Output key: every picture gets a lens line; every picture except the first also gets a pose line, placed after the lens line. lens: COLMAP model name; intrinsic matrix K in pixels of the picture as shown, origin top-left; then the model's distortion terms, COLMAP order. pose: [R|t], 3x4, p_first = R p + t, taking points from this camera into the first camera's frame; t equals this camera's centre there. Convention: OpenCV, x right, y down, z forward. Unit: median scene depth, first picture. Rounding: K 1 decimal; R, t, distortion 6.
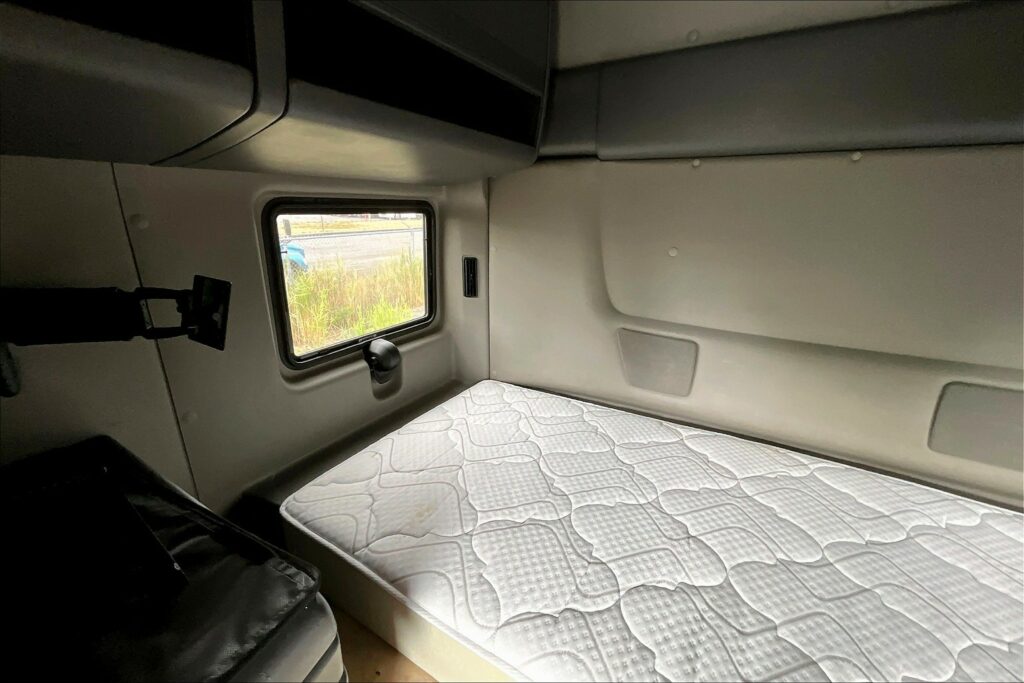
lens RADIAL K [[410.4, 0, 512.0], [0, 410.4, 341.5], [0, 0, 1]] dist [-0.002144, -0.000103]
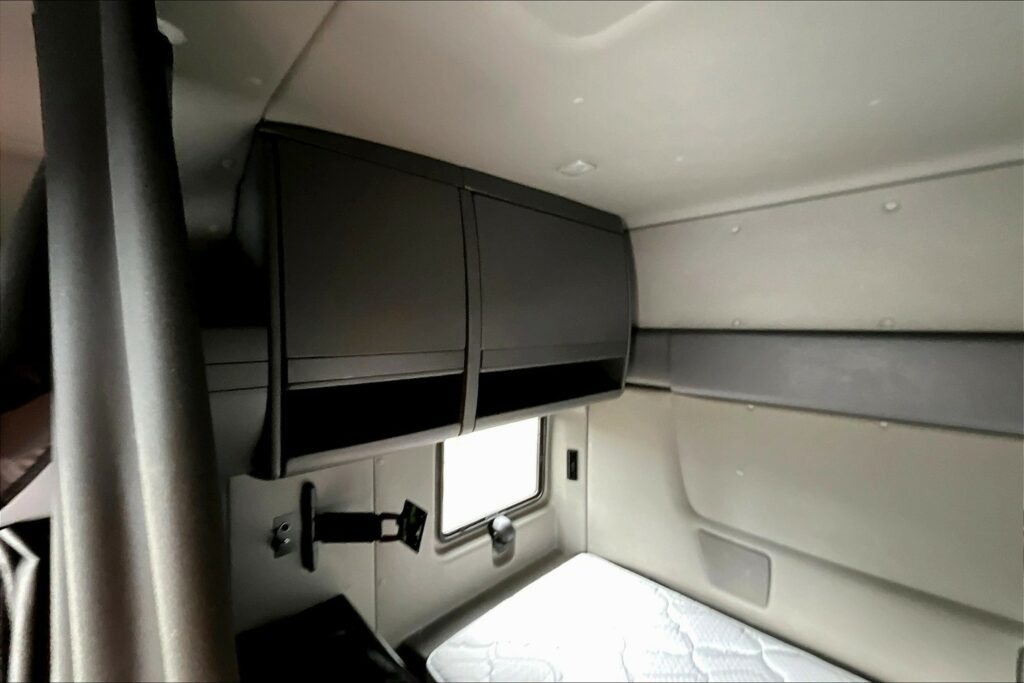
lens RADIAL K [[410.4, 0, 512.0], [0, 410.4, 341.5], [0, 0, 1]] dist [-0.002144, -0.000103]
pose [[0.965910, -0.000747, -0.258877, 0.052653], [-0.068506, 0.963610, -0.258386, -0.212083], [0.249649, 0.267312, 0.930709, -0.362707]]
